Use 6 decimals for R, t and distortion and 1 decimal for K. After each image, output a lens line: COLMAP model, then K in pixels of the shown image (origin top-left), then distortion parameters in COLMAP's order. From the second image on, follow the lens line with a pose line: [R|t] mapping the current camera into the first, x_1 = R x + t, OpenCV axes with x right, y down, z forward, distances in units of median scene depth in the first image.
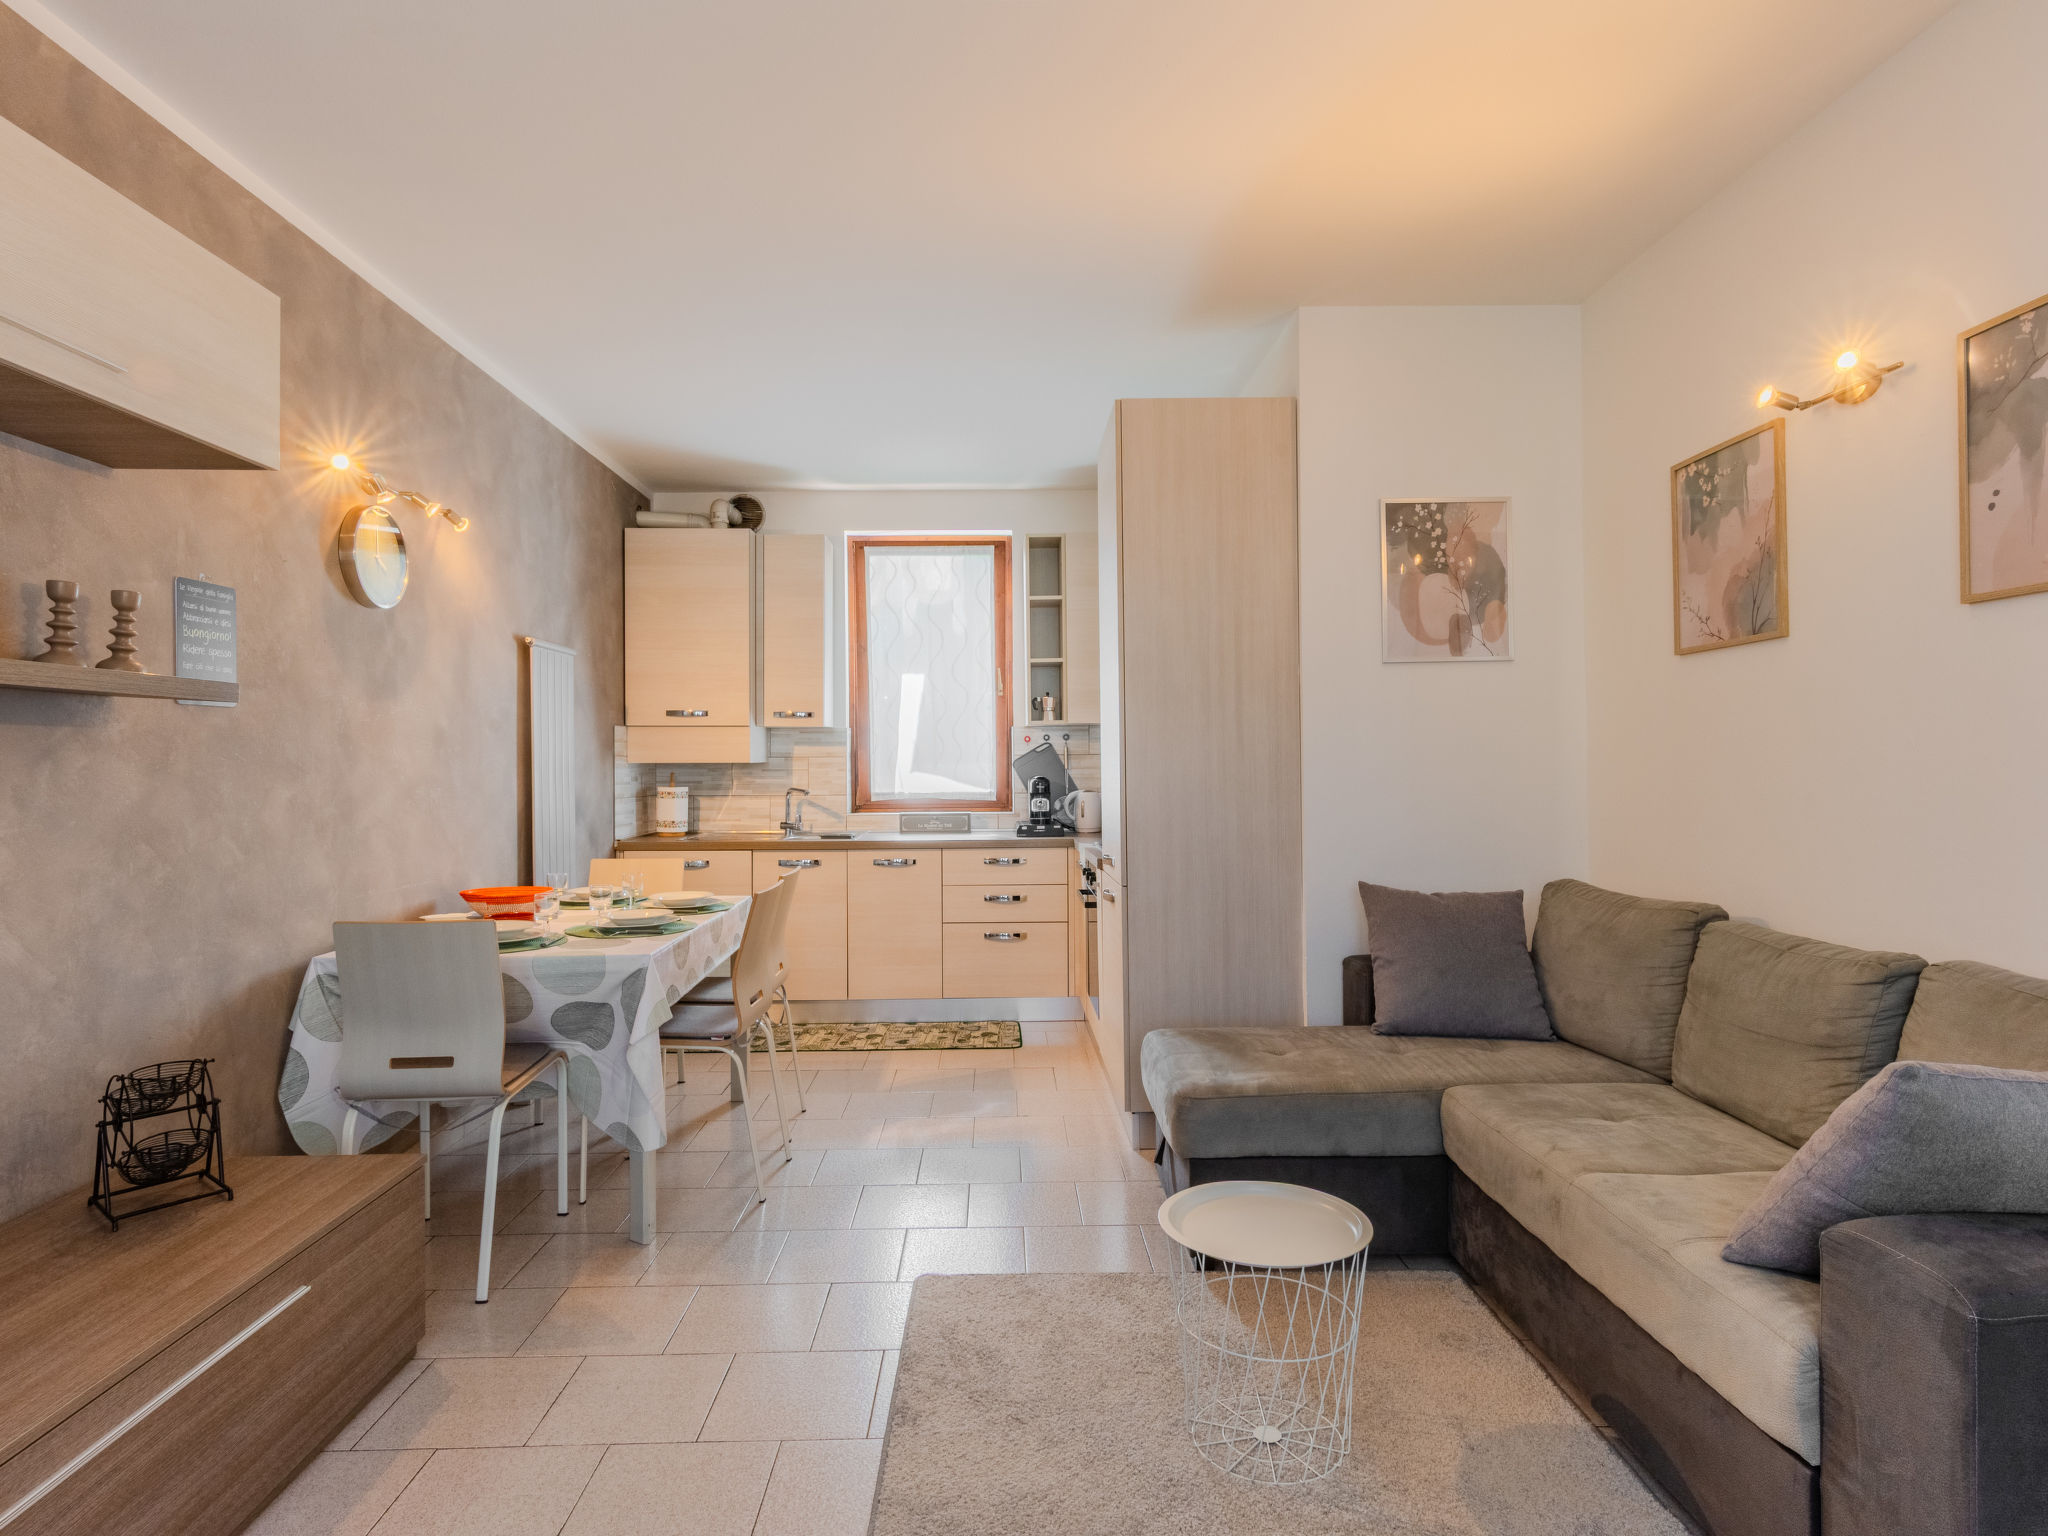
lens RADIAL K [[1118.7, 0, 1016.0], [0, 1118.7, 754.4], [0, 0, 1]] dist [0.000631, -0.000714]
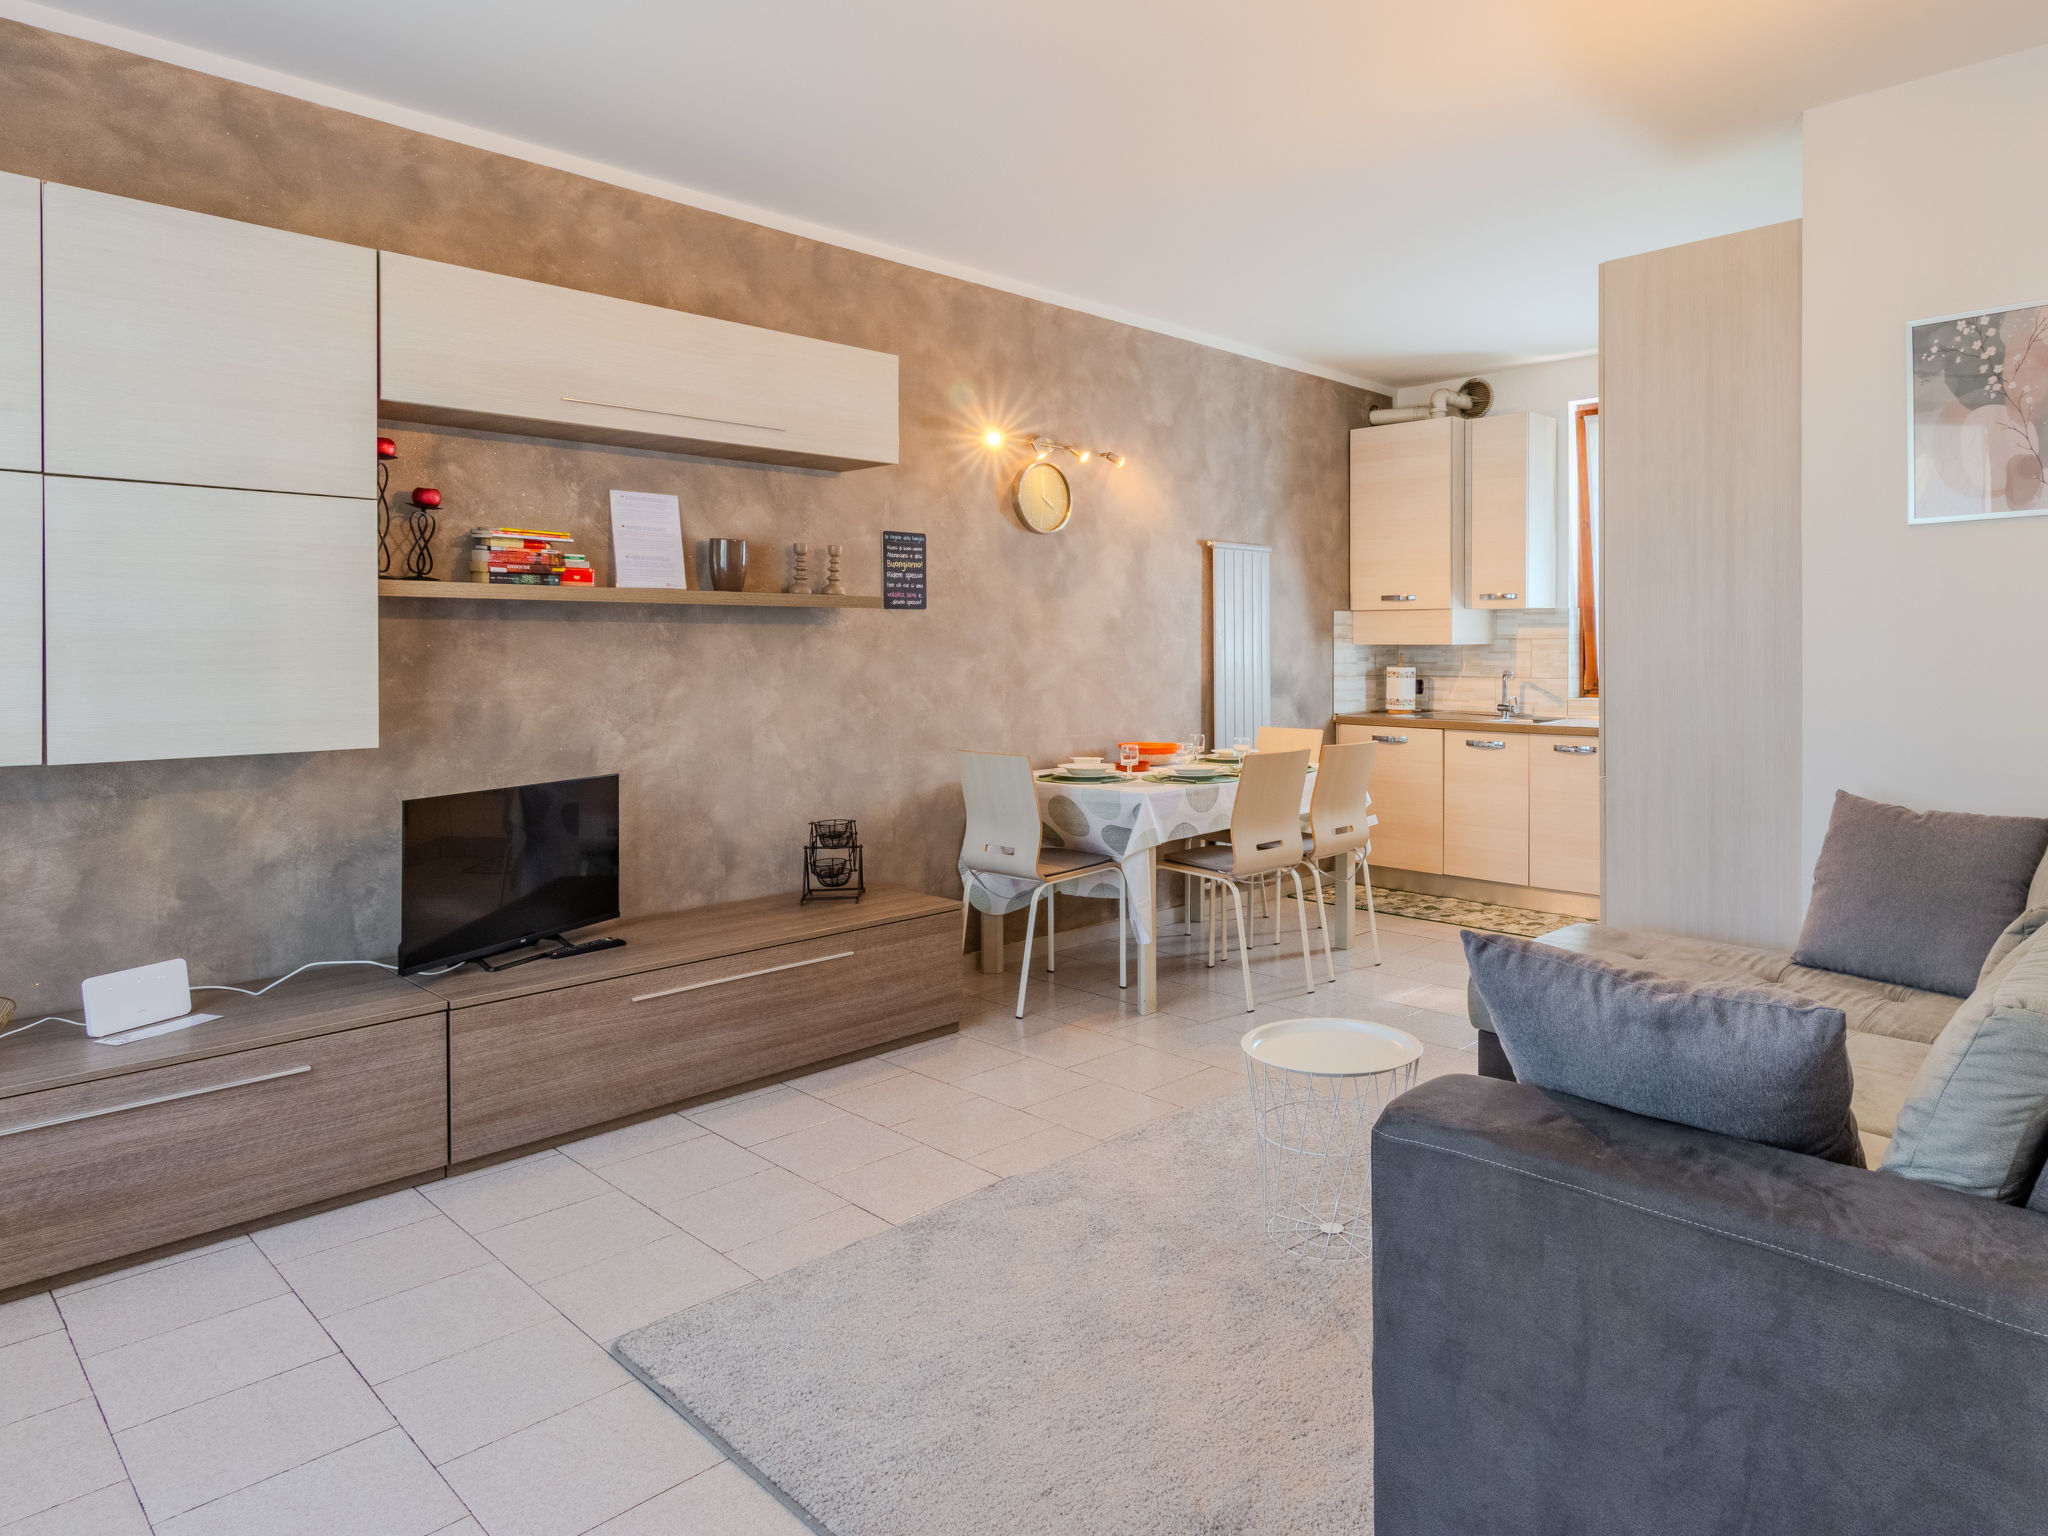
lens RADIAL K [[1116.3, 0, 1026.6], [0, 1116.3, 650.8], [0, 0, 1]] dist [-0.000605, -0.000160]
pose [[0.720807, 0.006622, -0.693105, 0.396093], [0.003565, 0.999906, 0.013261, -0.003764], [0.693127, -0.012030, 0.720715, -0.022042]]
